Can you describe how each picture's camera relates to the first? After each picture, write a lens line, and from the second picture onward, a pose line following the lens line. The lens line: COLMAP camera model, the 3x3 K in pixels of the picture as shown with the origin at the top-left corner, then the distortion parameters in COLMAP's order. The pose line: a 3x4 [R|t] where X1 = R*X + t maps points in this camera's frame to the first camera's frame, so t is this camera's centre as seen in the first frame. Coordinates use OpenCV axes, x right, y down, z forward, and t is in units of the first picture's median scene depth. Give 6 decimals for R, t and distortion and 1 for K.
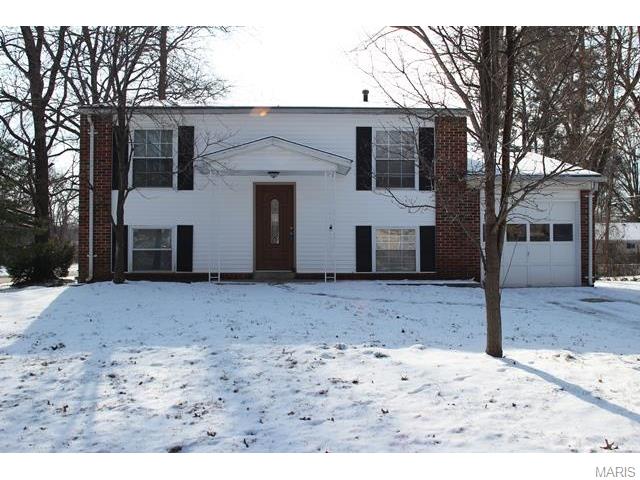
lens RADIAL K [[561.9, 0, 320.0], [0, 561.9, 240.0], [0, 0, 1]] dist [-0.034255, 0.008202]
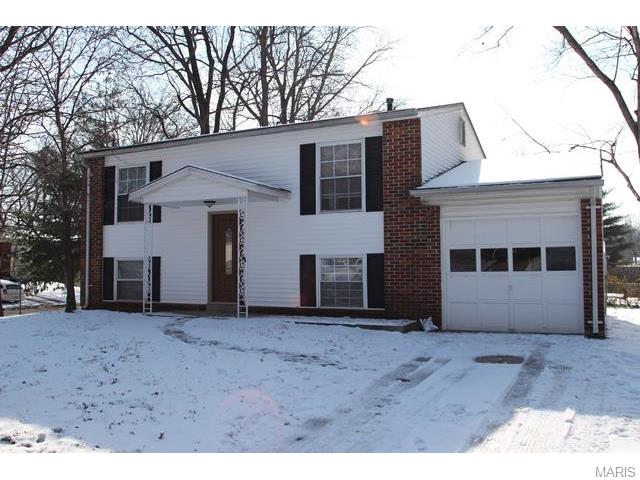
lens RADIAL K [[561.9, 0, 320.0], [0, 561.9, 240.0], [0, 0, 1]] dist [-0.034255, 0.008202]
pose [[0.891207, -0.027760, -0.452746, 0.499031], [0.015694, 0.999415, -0.030387, -0.021068], [0.453325, 0.019976, 0.891122, 0.215823]]
